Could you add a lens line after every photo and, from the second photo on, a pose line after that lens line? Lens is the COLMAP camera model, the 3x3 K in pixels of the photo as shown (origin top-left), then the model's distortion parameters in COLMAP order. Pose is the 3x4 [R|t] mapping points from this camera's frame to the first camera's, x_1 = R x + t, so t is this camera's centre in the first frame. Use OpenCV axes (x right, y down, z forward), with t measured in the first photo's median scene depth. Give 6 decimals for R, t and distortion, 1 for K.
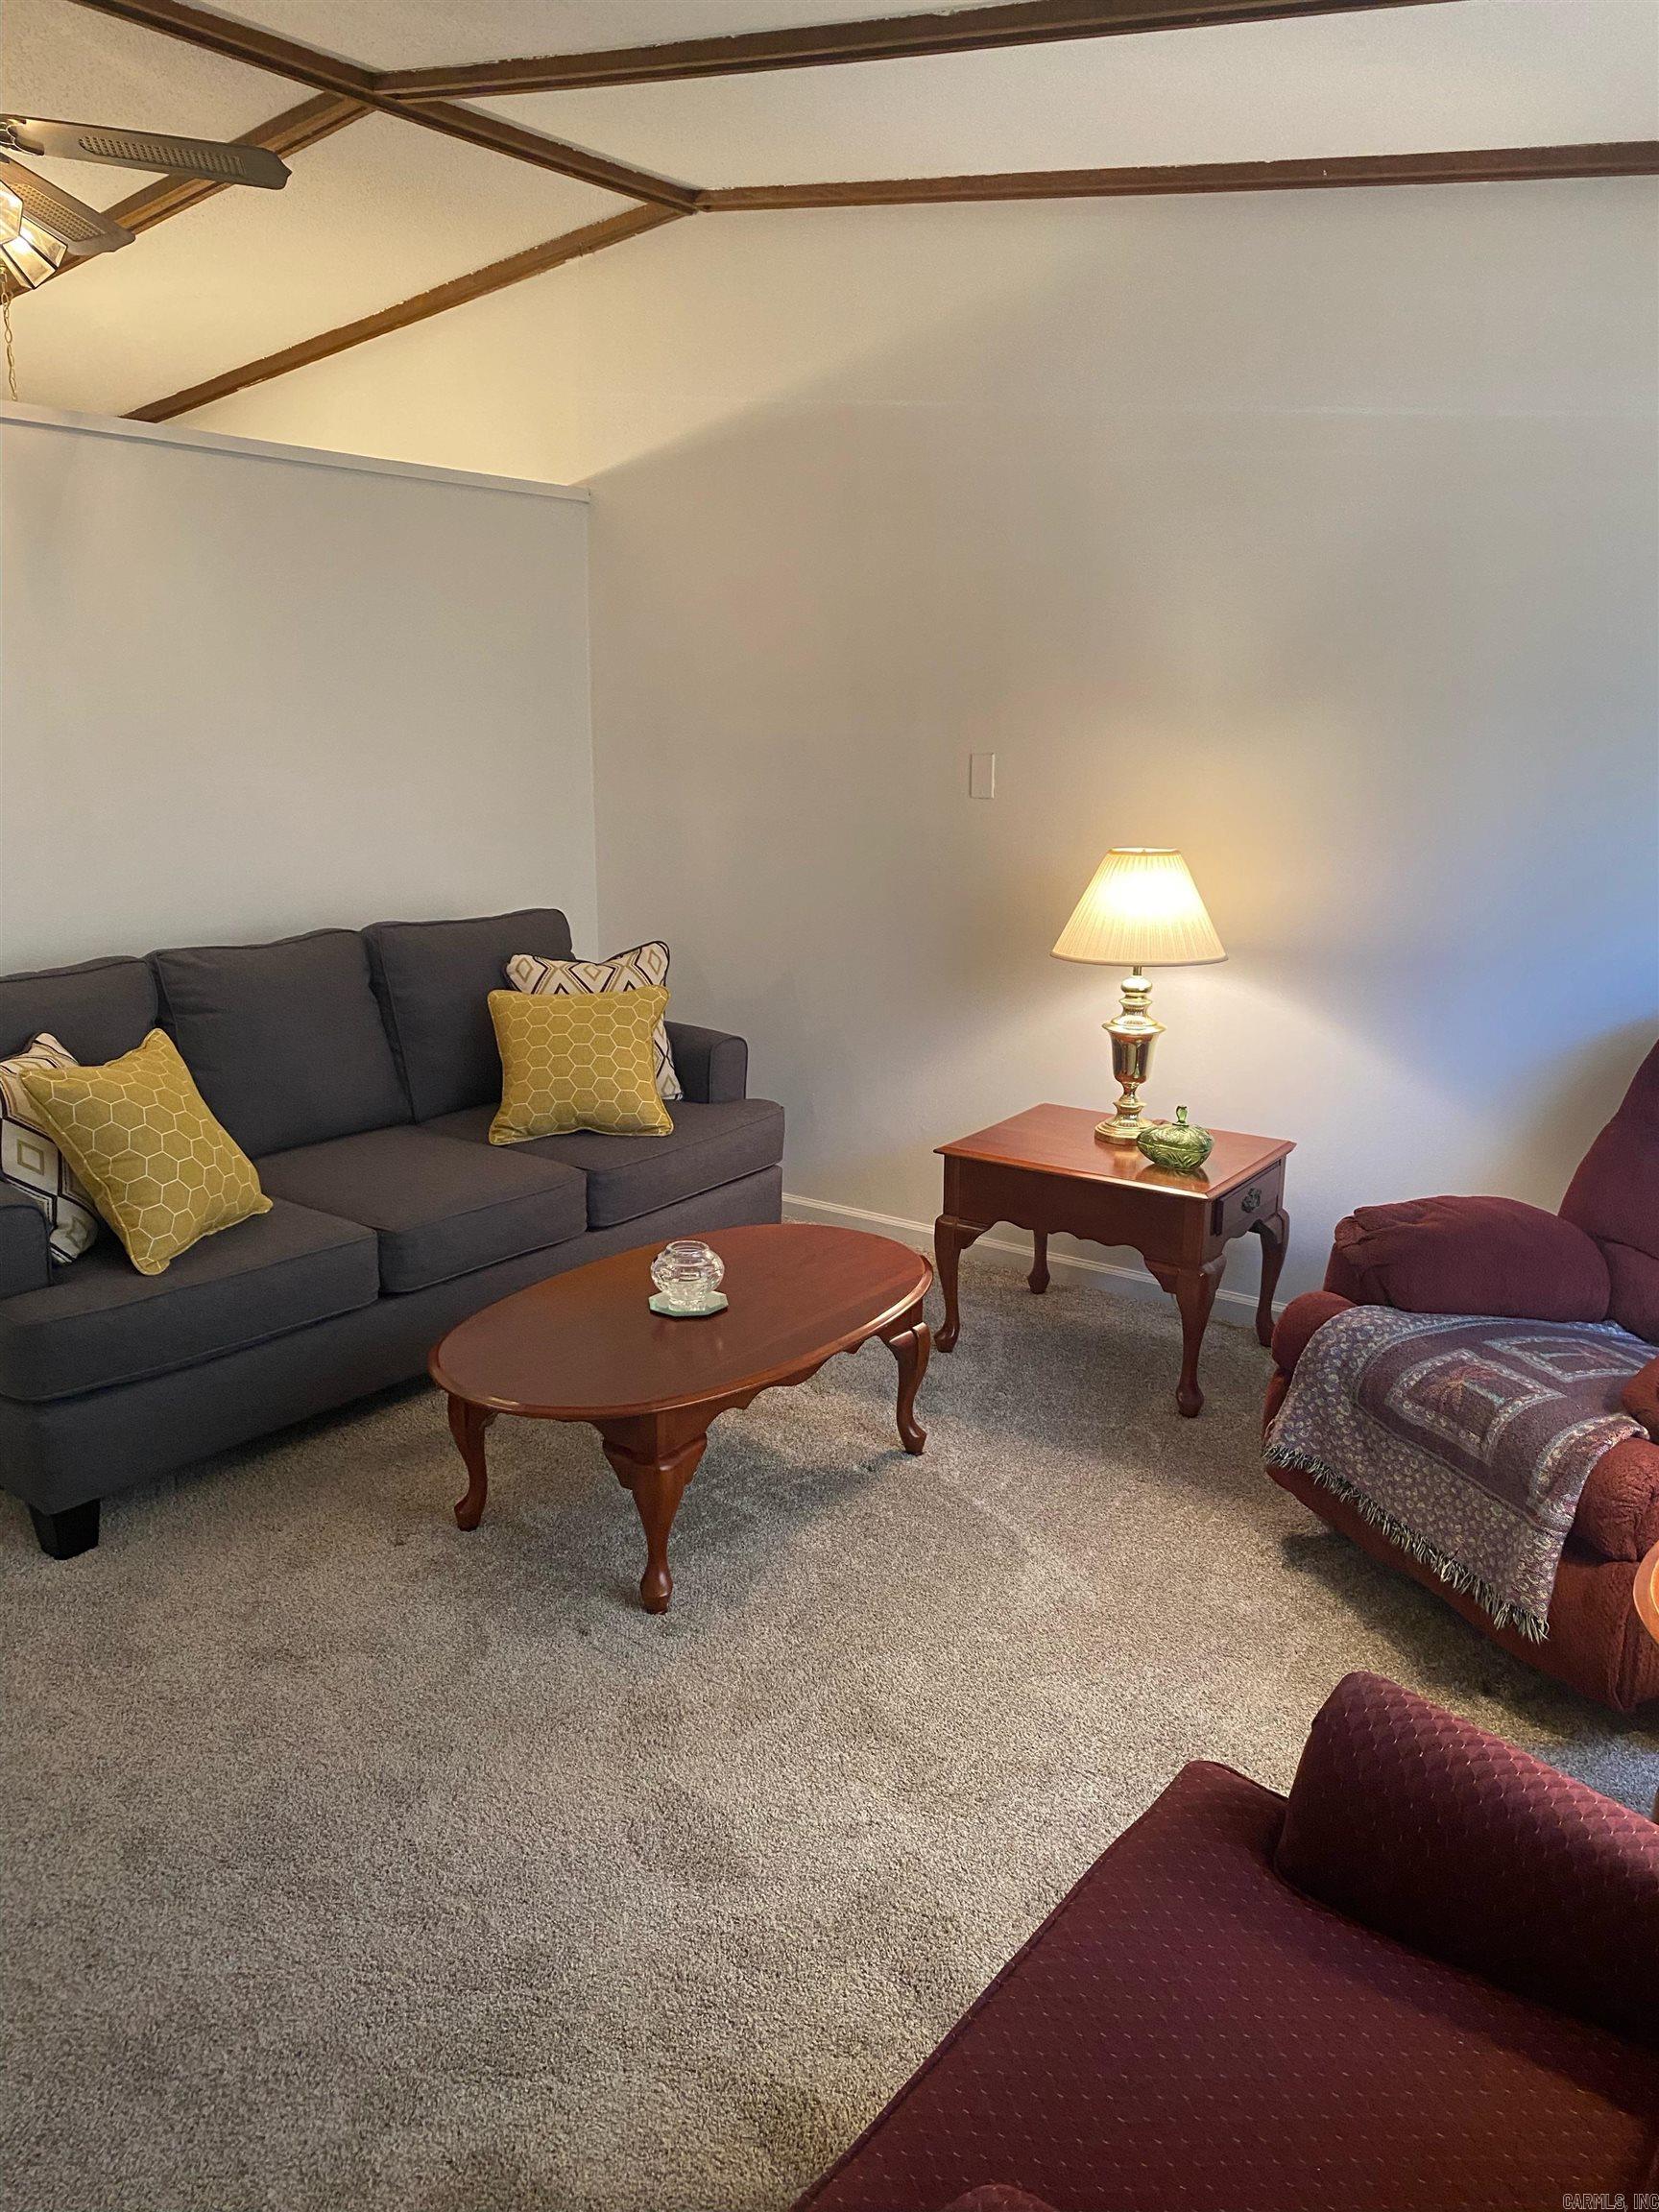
lens RADIAL K [[1685.9, 0, 813.0], [0, 1685.9, 1106.6], [0, 0, 1]] dist [0.005958, 0.000174]
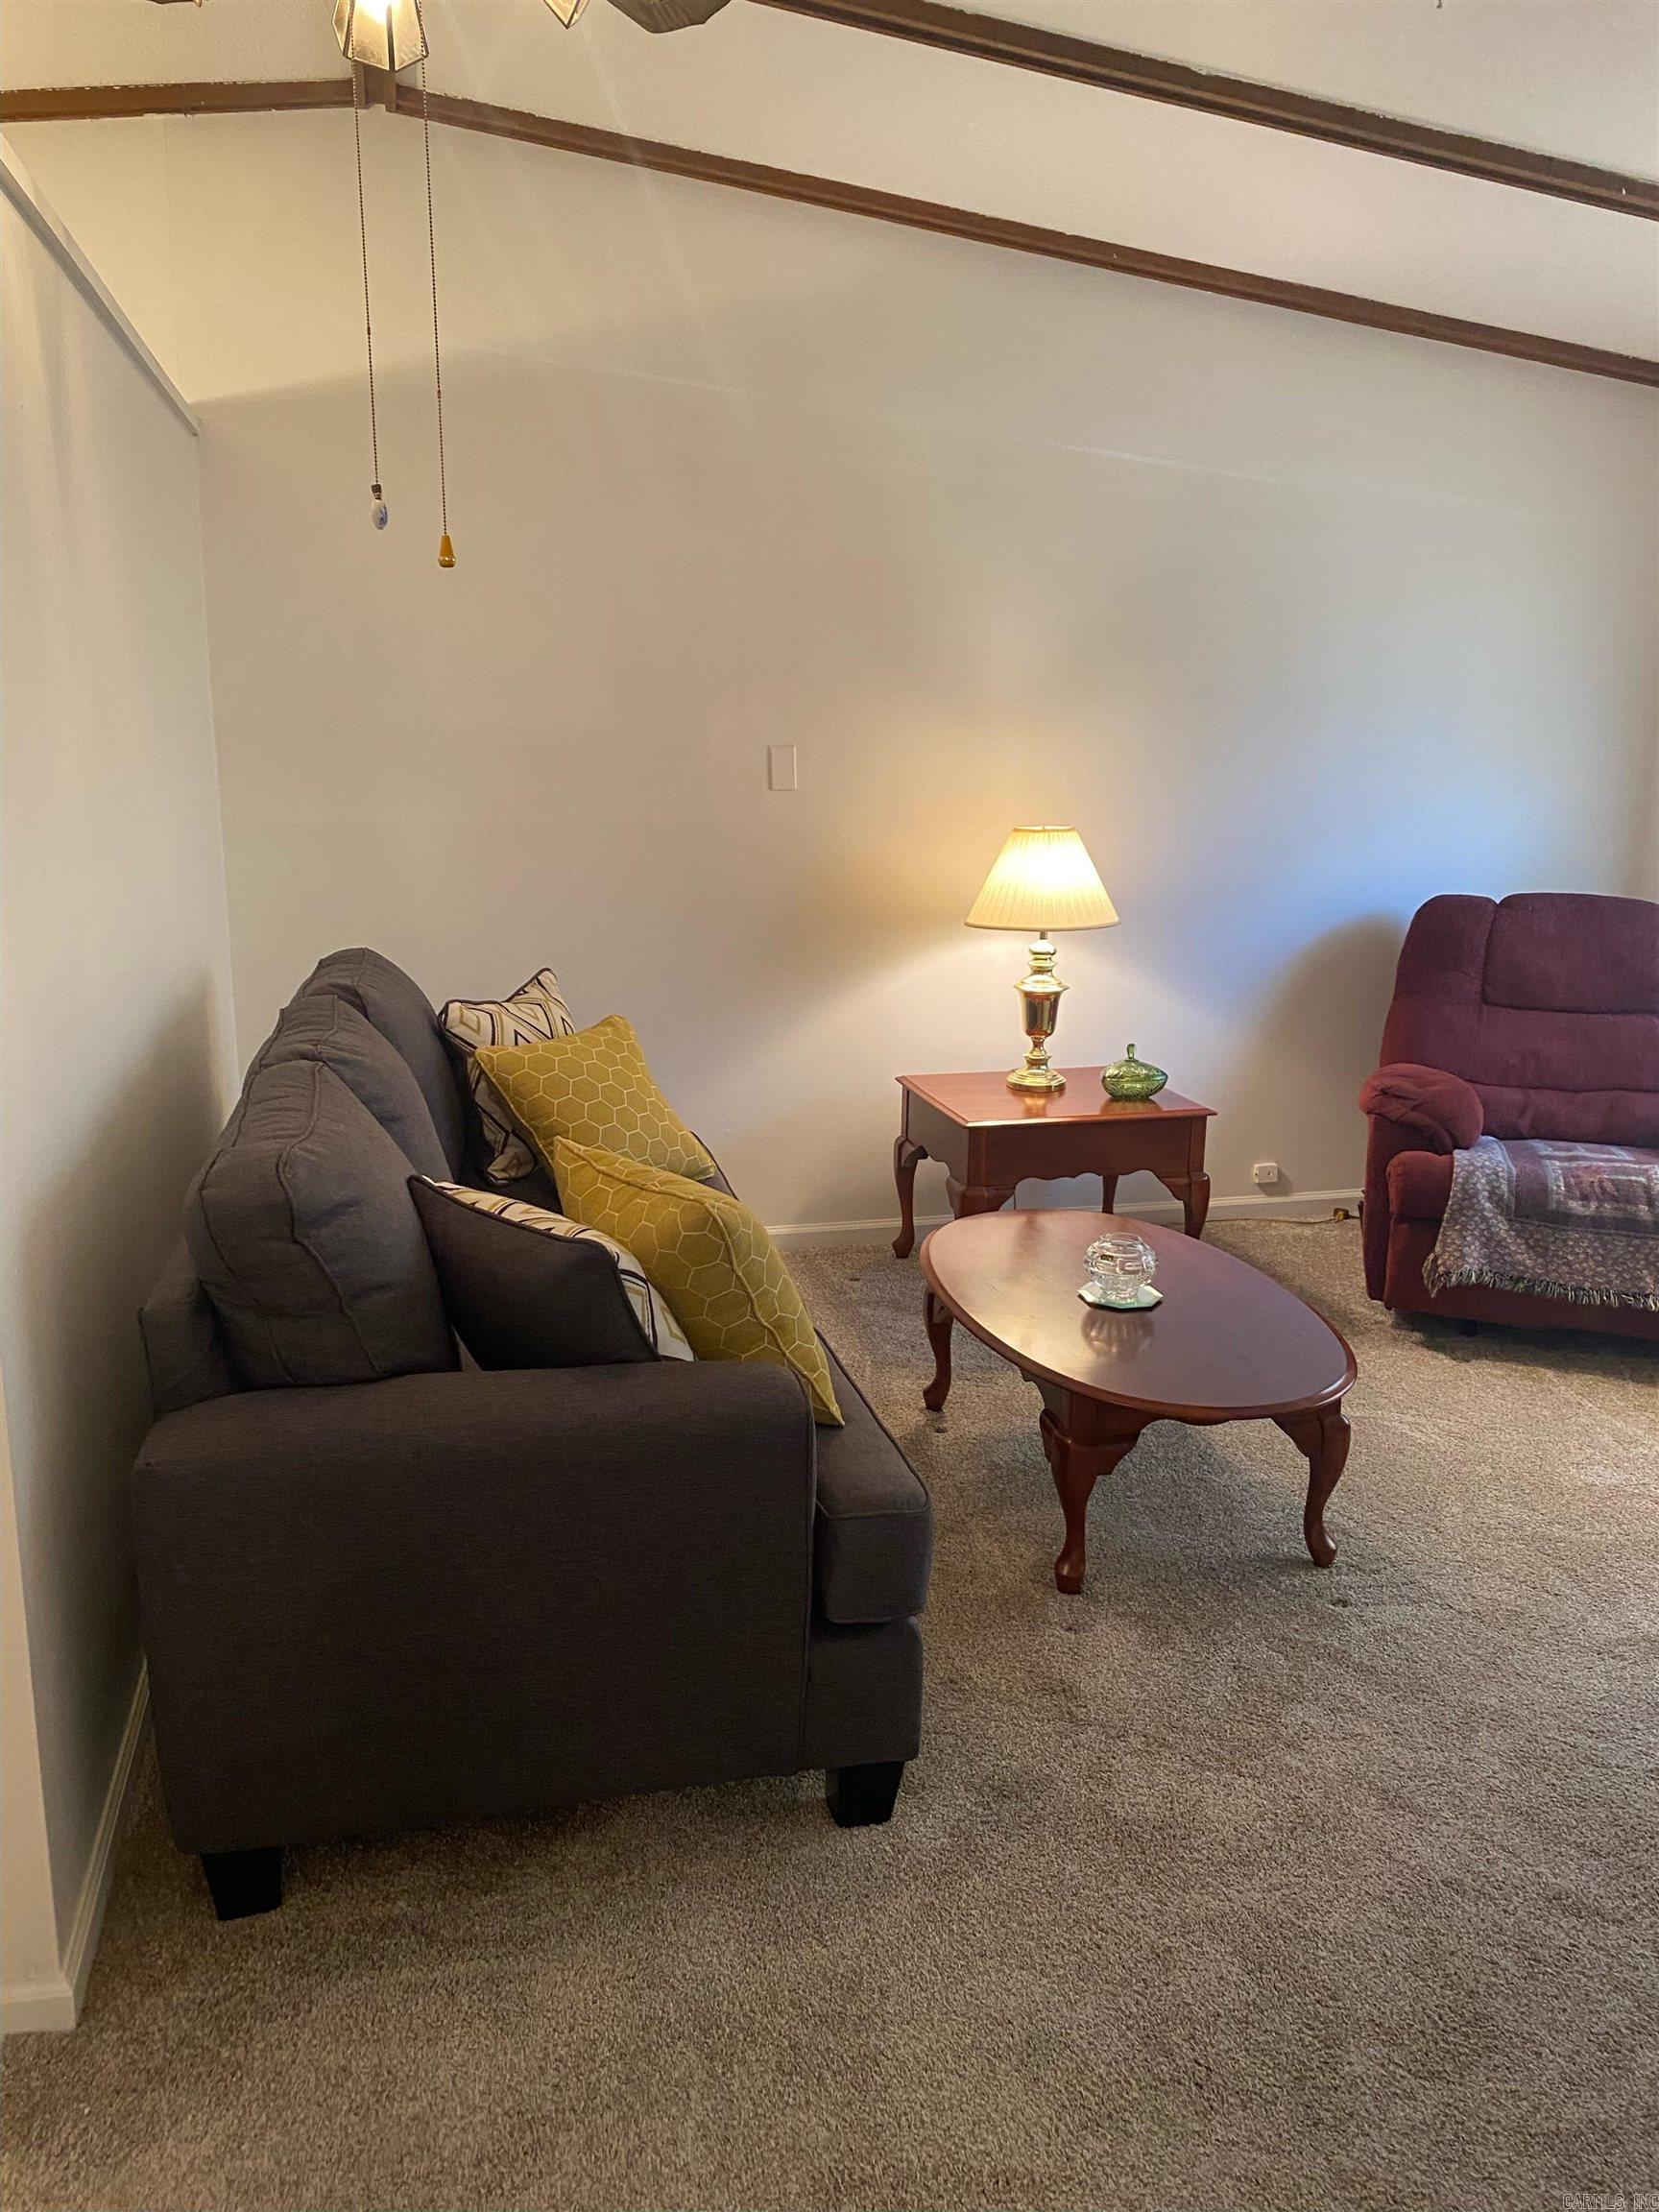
lens RADIAL K [[1685.9, 0, 813.0], [0, 1685.9, 1106.6], [0, 0, 1]] dist [0.005958, 0.000174]
pose [[0.649208, -0.182738, 0.738334, -0.746688], [0.176266, 0.980431, 0.087668, -0.093309], [-0.739905, 0.073228, 0.668714, 0.373199]]
